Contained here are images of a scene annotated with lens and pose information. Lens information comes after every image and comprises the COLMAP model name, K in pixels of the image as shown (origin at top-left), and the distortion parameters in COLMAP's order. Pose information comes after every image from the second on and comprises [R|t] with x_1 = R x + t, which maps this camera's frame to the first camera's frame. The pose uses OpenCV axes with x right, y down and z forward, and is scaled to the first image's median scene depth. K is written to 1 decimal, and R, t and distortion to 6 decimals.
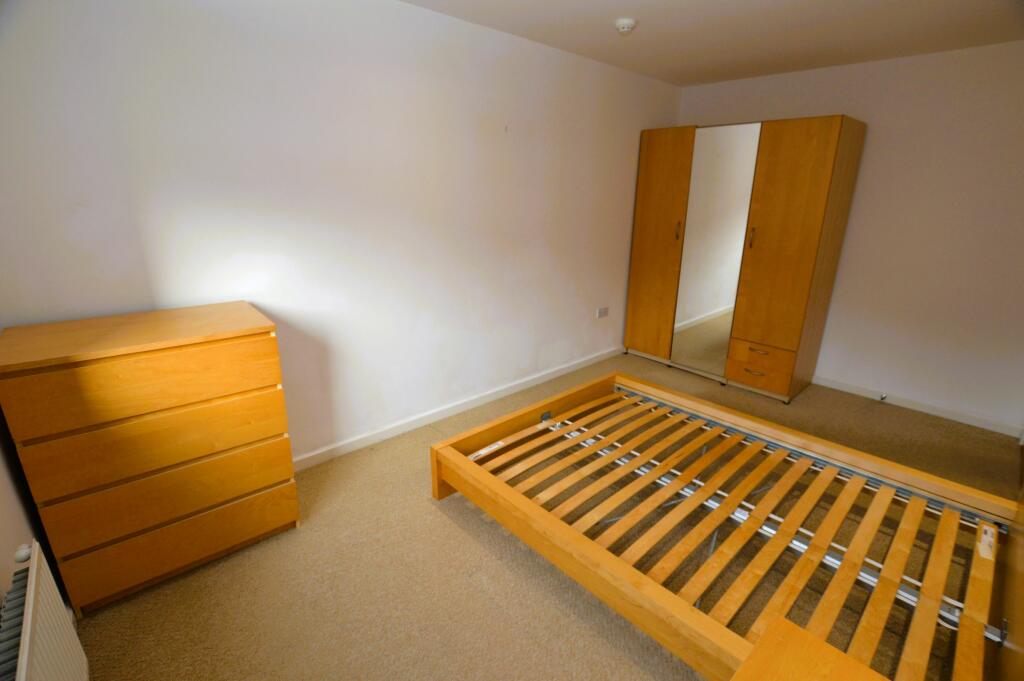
lens RADIAL K [[477.1, 0, 512.0], [0, 477.1, 340.5], [0, 0, 1]] dist [-0.023808, 0.000312]
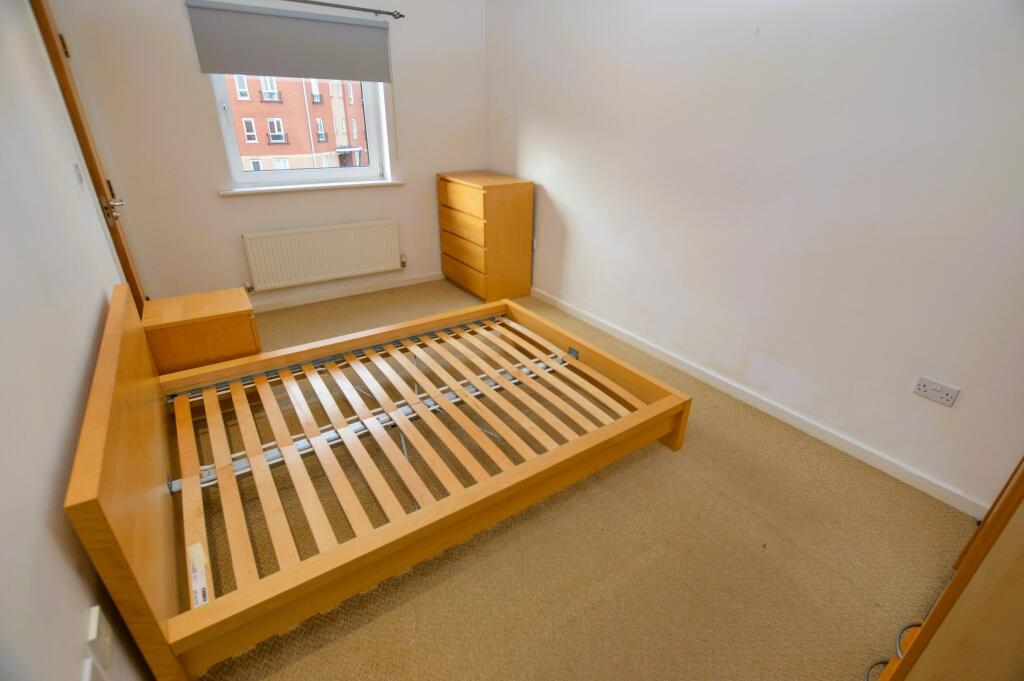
lens RADIAL K [[466.2, 0, 512.0], [0, 466.2, 340.5], [0, 0, 1]] dist [-0.038679, 0.000349]
pose [[-0.145166, 0.410677, -0.900151, 0.944126], [-0.322179, 0.840582, 0.435457, -0.239831], [0.935482, 0.353224, 0.010288, 0.862004]]
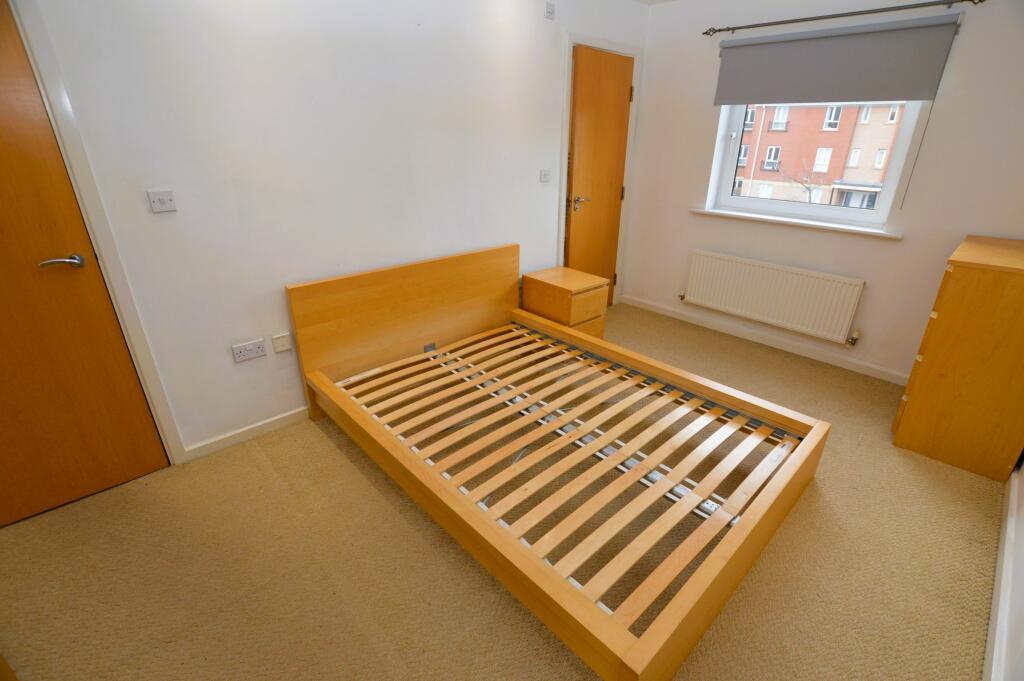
lens RADIAL K [[466.2, 0, 512.0], [0, 466.2, 340.5], [0, 0, 1]] dist [-0.038679, 0.000349]
pose [[-0.999603, -0.022126, 0.017465, 0.380151], [-0.005248, 0.754815, 0.655916, -0.383803], [-0.027695, 0.655564, -0.754631, 1.279074]]
